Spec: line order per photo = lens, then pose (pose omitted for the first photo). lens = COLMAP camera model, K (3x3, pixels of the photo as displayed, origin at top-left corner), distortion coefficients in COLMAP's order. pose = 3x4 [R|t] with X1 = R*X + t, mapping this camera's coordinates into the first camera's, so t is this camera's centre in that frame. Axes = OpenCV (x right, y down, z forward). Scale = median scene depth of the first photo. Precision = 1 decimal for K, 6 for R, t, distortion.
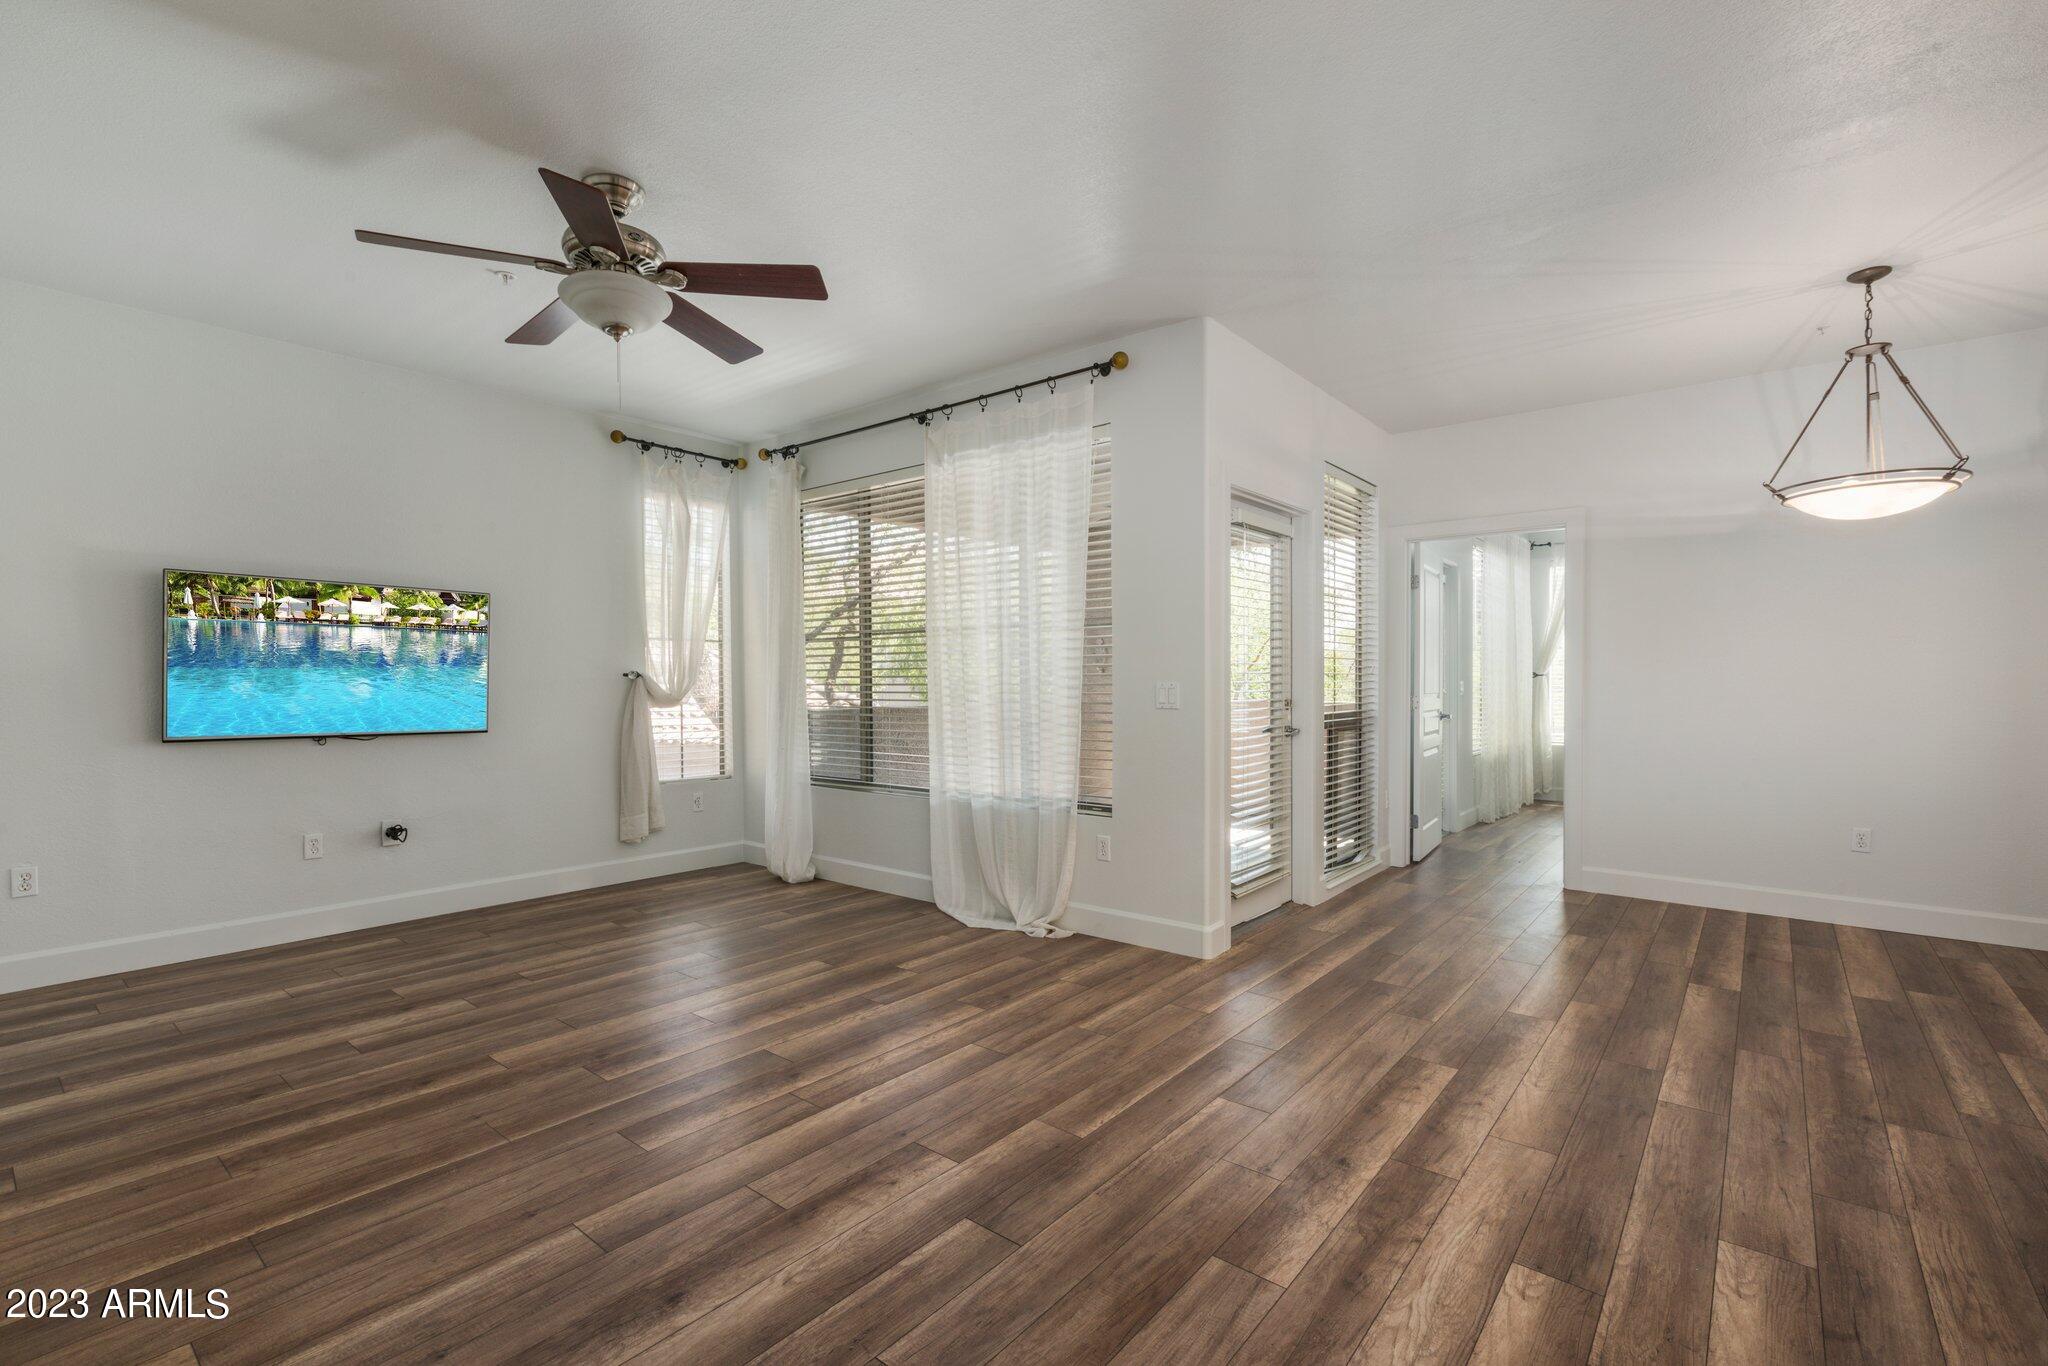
lens RADIAL K [[926.5, 0, 1008.6], [0, 926.5, 682.0], [0, 0, 1]] dist [-0.004929, 0.002537]
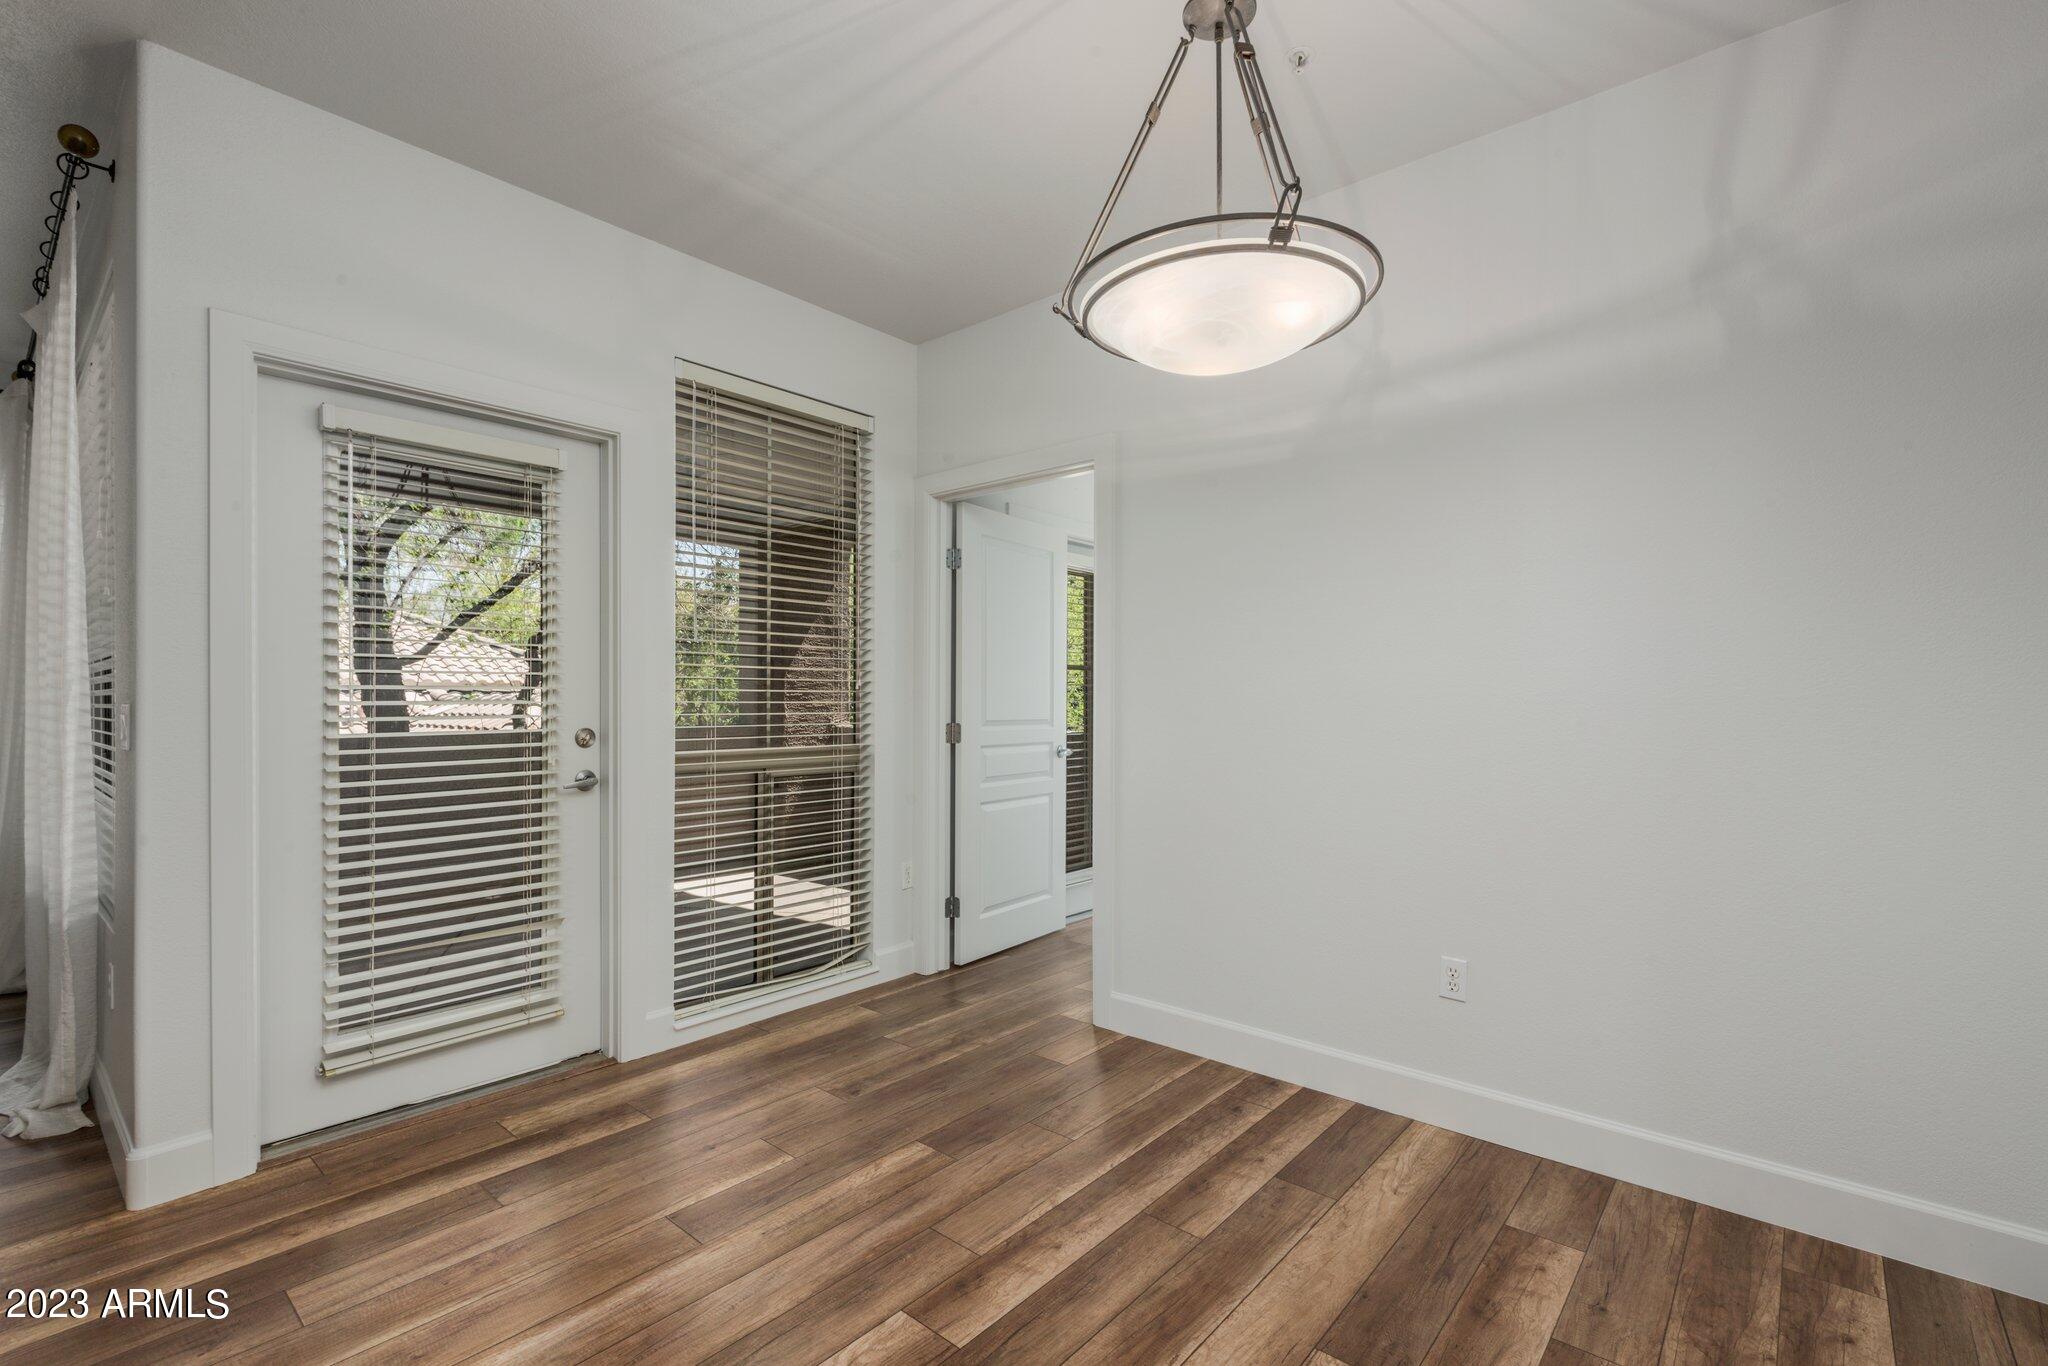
lens RADIAL K [[926.5, 0, 1015.9], [0, 926.5, 697.0], [0, 0, 1]] dist [-0.004929, 0.002537]
pose [[0.999808, 0.004198, -0.019134, 0.667918], [-0.004296, 0.999978, -0.005072, -0.003410], [0.019112, 0.005153, 0.999804, 0.414229]]
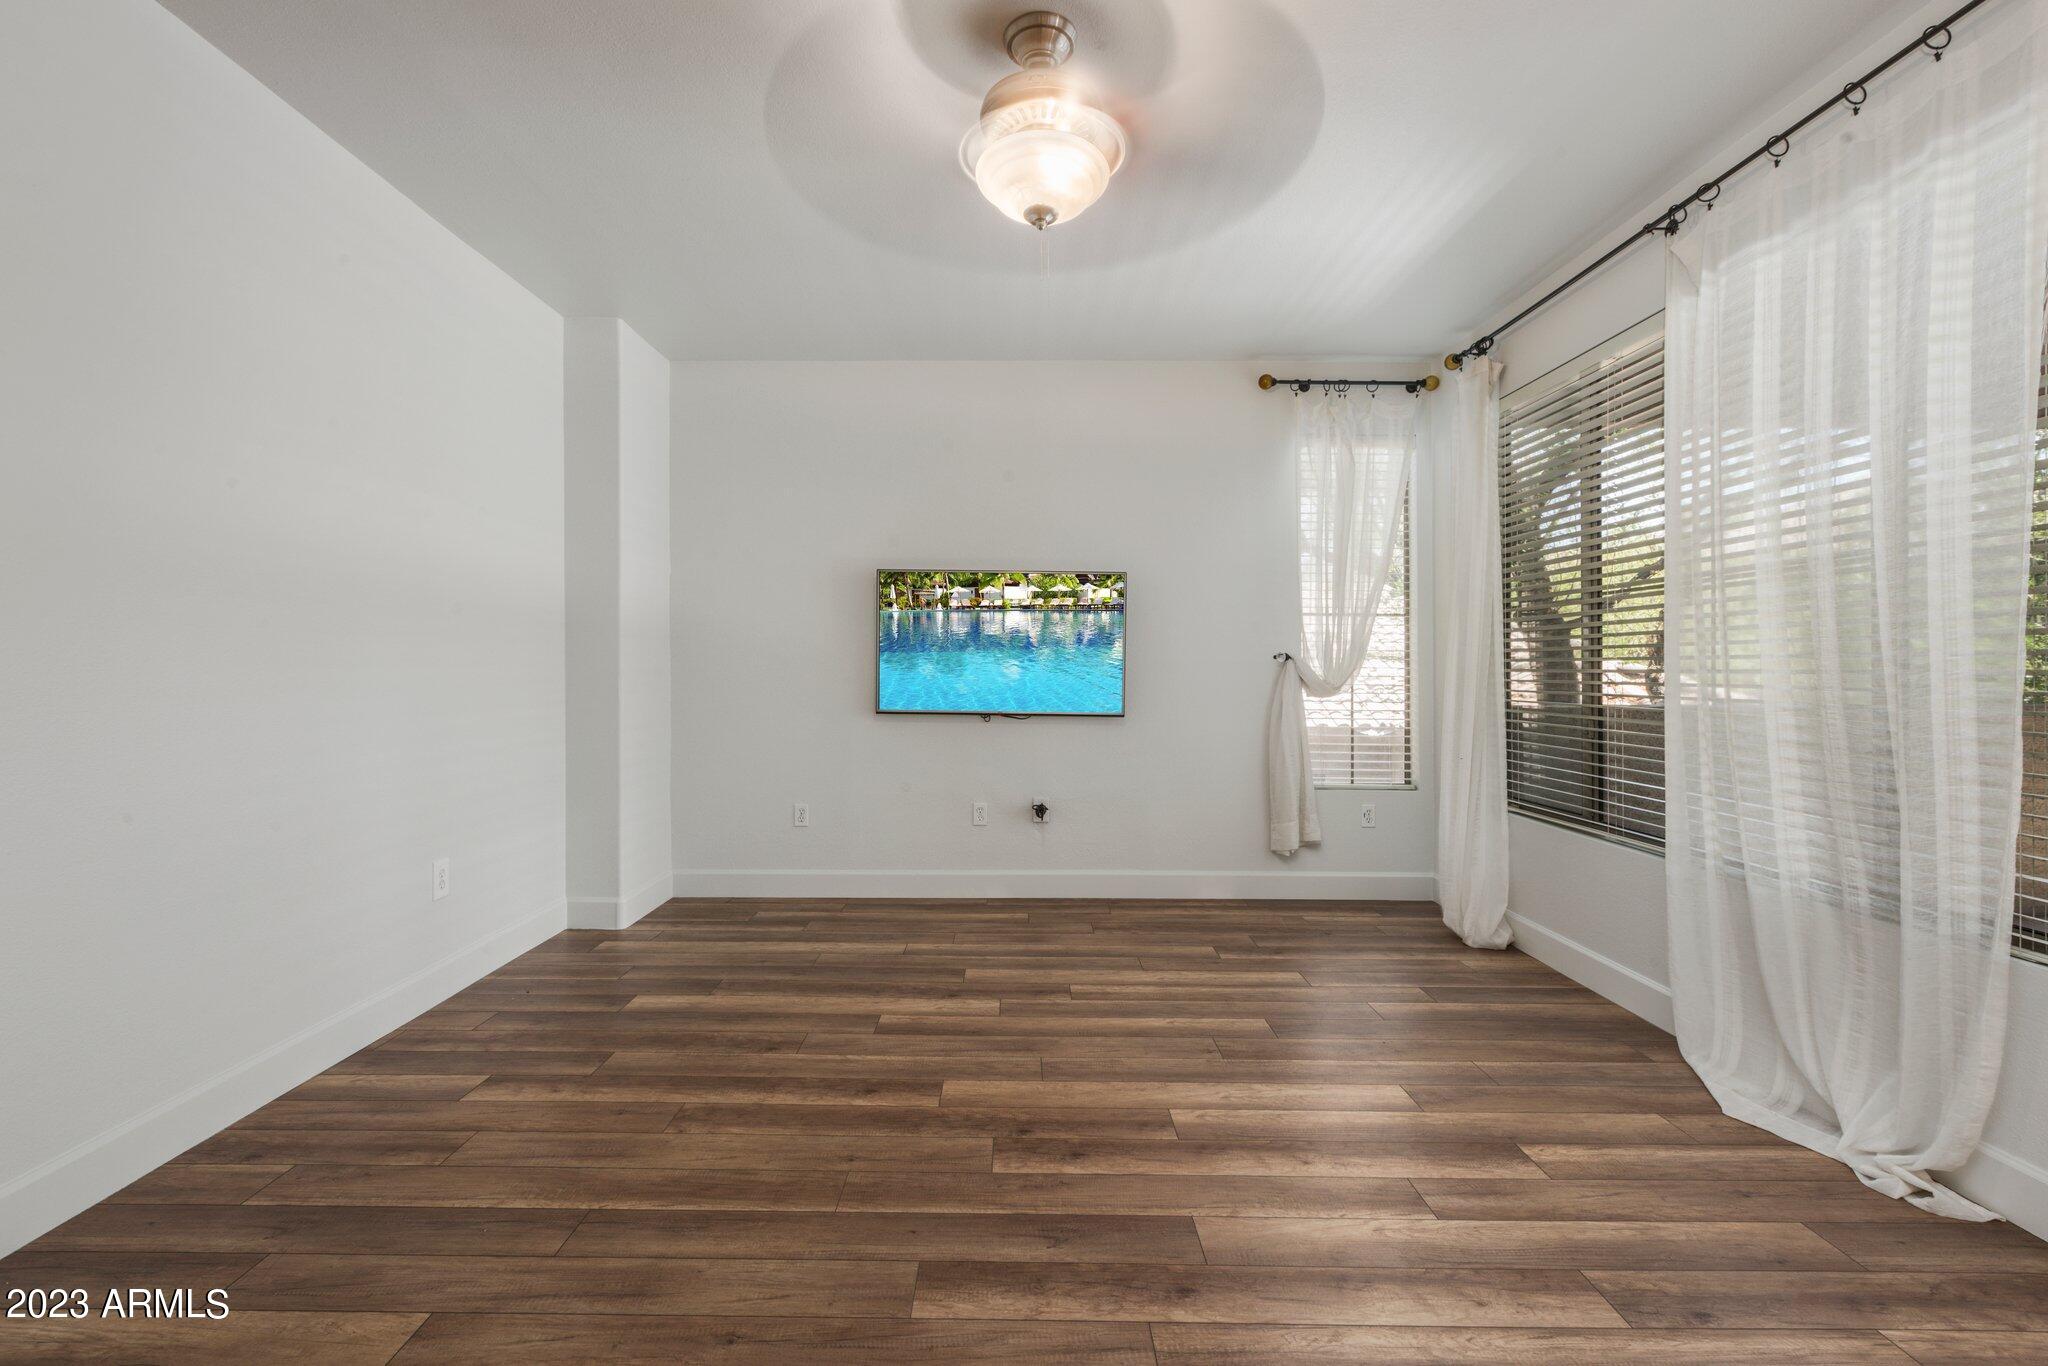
lens RADIAL K [[926.5, 0, 997.6], [0, 926.5, 665.3], [0, 0, 1]] dist [-0.004929, 0.002537]
pose [[0.630620, 0.005405, -0.776073, 0.111736], [-0.005817, 0.999981, 0.002238, 0.000020], [0.776070, 0.003103, 0.630639, 0.326791]]
